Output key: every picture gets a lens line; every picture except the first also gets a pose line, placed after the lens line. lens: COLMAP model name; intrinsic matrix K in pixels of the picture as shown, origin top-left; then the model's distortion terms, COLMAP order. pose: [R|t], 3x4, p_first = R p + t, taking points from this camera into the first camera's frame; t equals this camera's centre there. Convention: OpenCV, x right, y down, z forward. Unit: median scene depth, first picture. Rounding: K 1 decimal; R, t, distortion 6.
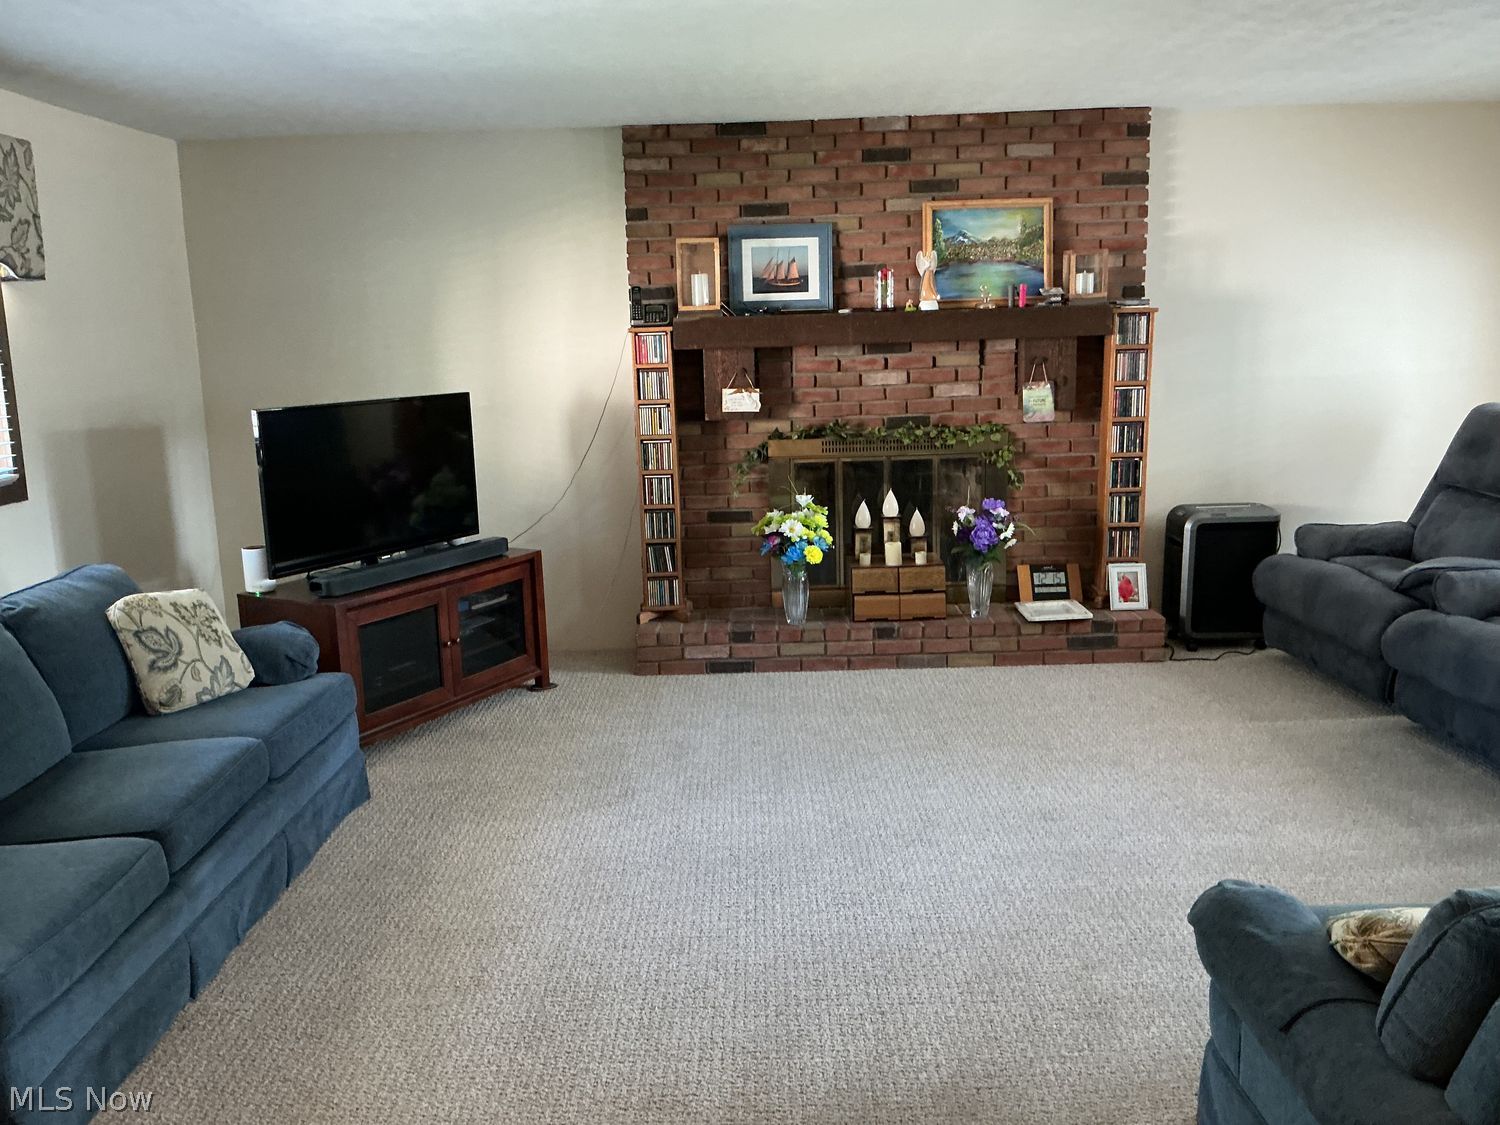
lens RADIAL K [[1253.4, 0, 748.2], [0, 1253.4, 555.0], [0, 0, 1]] dist [0.114132, -0.229519]
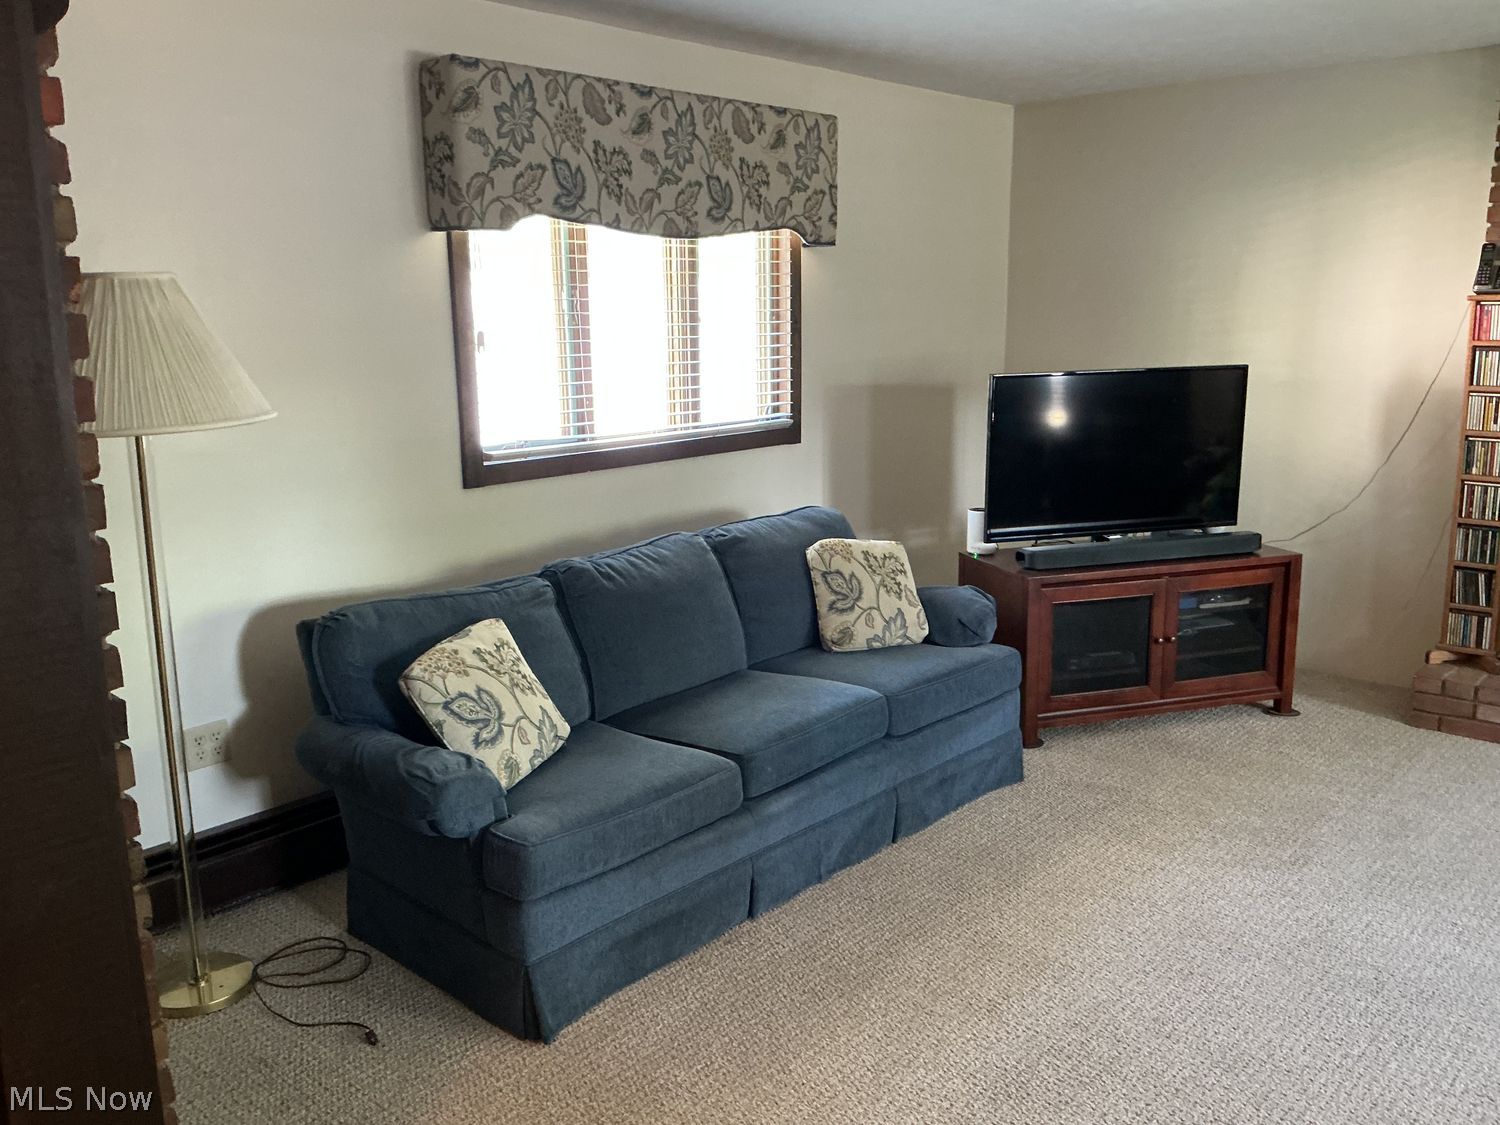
lens RADIAL K [[1253.4, 0, 753.6], [0, 1253.4, 551.7], [0, 0, 1]] dist [0.114132, -0.229519]
pose [[0.738703, 0.149458, -0.657252, 0.158555], [-0.131922, 0.988306, 0.076468, -0.027971], [0.660995, 0.030219, 0.749782, 0.137110]]
